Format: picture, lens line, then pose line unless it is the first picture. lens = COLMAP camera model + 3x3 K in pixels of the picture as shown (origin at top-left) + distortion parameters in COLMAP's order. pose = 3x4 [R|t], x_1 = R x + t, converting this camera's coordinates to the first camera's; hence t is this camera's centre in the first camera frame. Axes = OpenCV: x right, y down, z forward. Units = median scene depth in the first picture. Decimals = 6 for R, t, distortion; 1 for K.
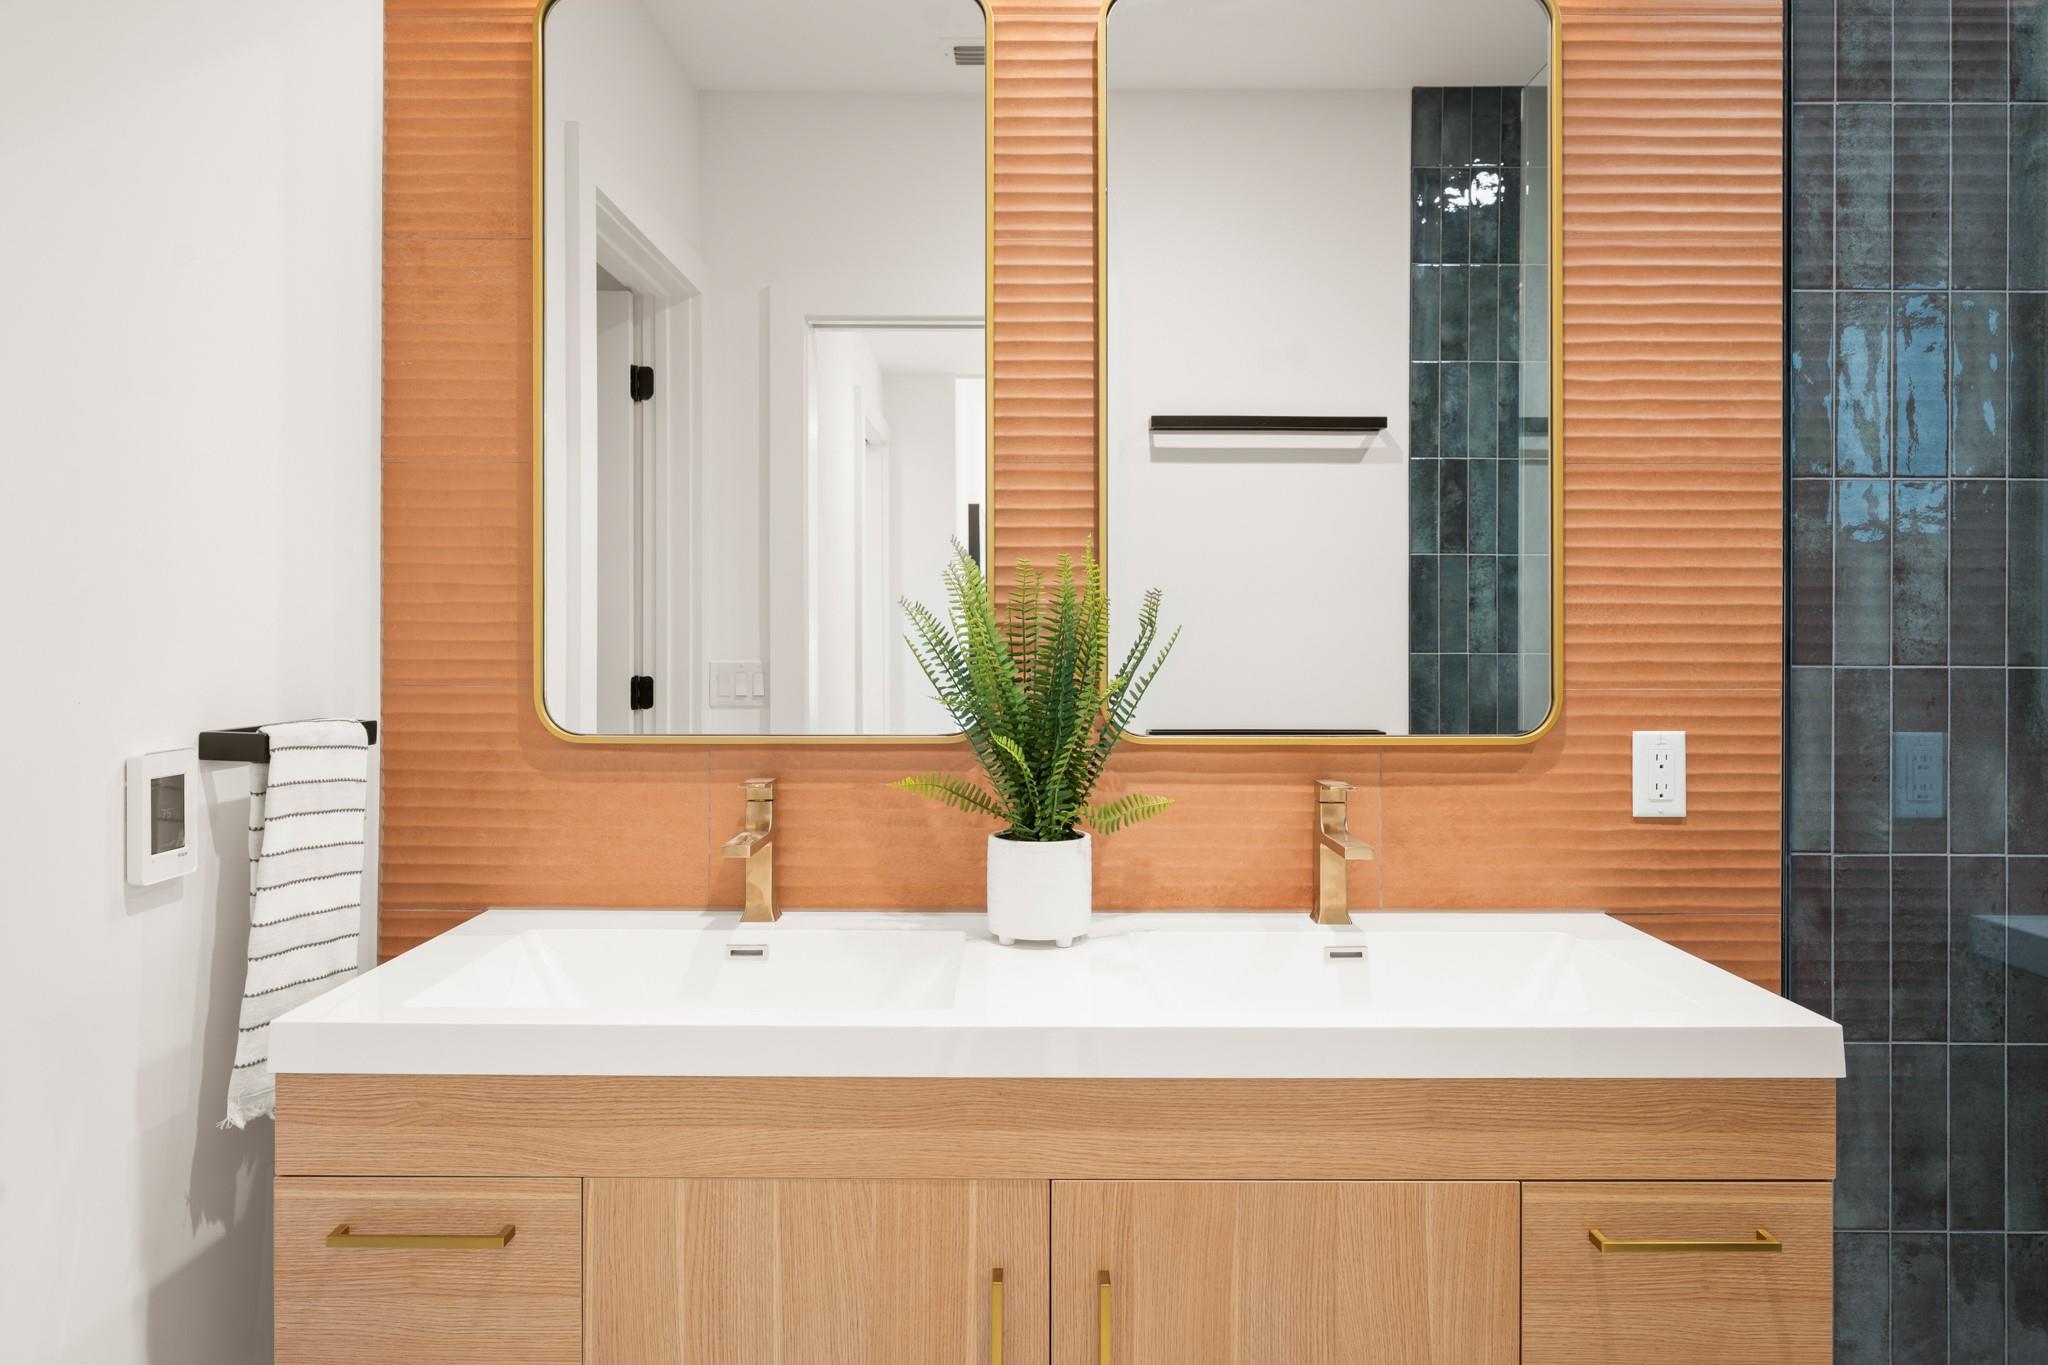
lens RADIAL K [[1249.6, 0, 1020.2], [0, 1249.6, 635.4], [0, 0, 1]] dist [-0.000706, -0.000094]
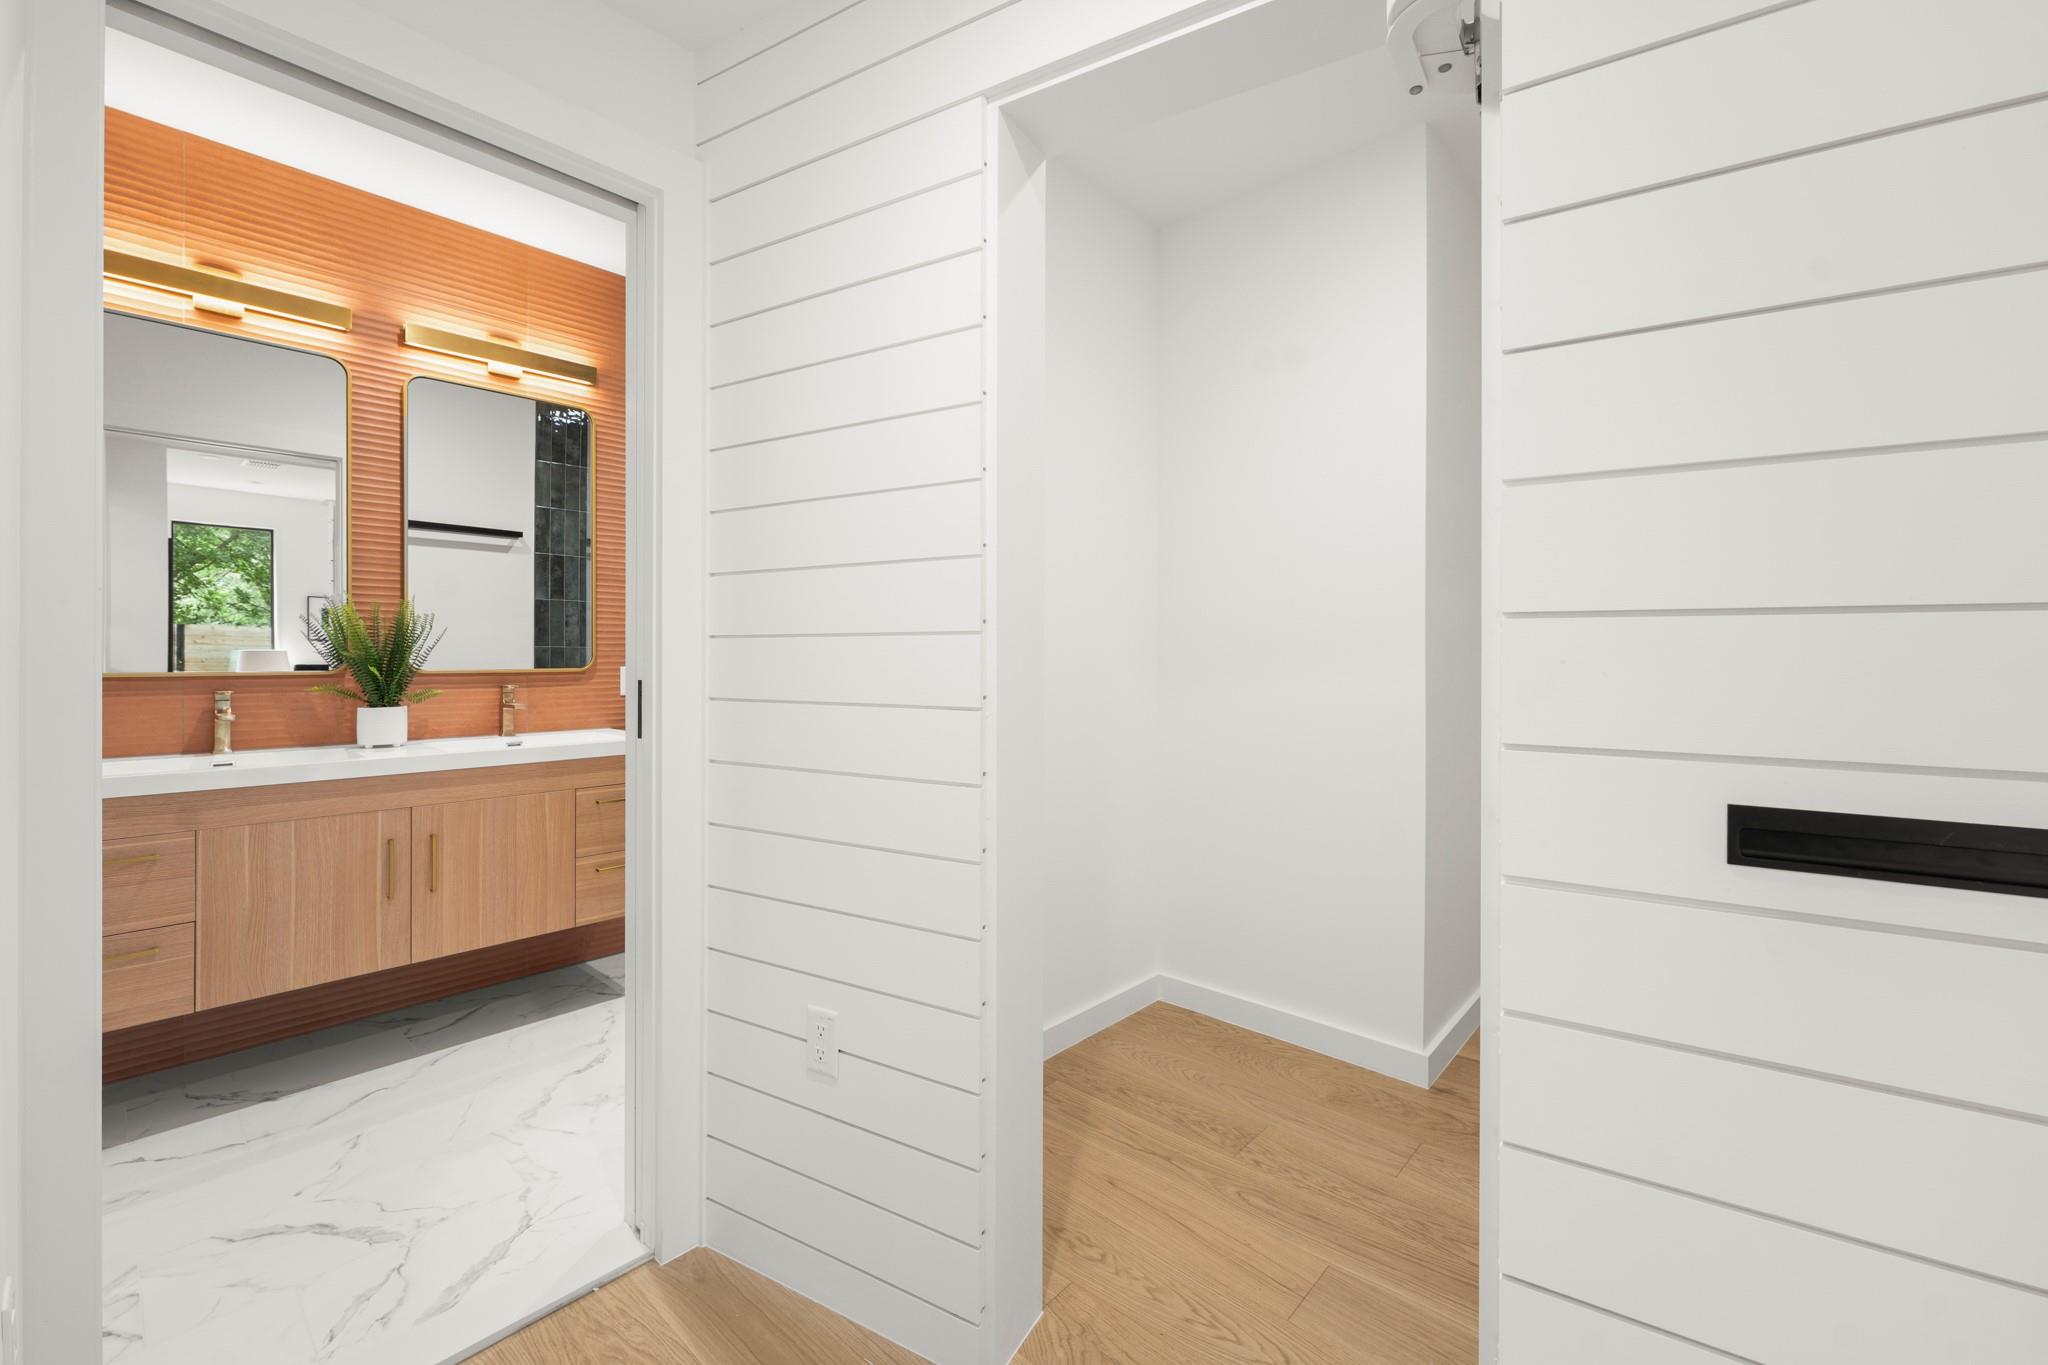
lens RADIAL K [[849.5, 0, 1021.1], [0, 849.5, 654.6], [0, 0, 1]] dist [-0.000215, 0.000068]
pose [[0.674320, -0.000371, 0.738439, -0.361019], [-0.004359, 0.999980, 0.004483, 0.035330], [-0.738426, -0.006242, 0.674305, -1.070259]]
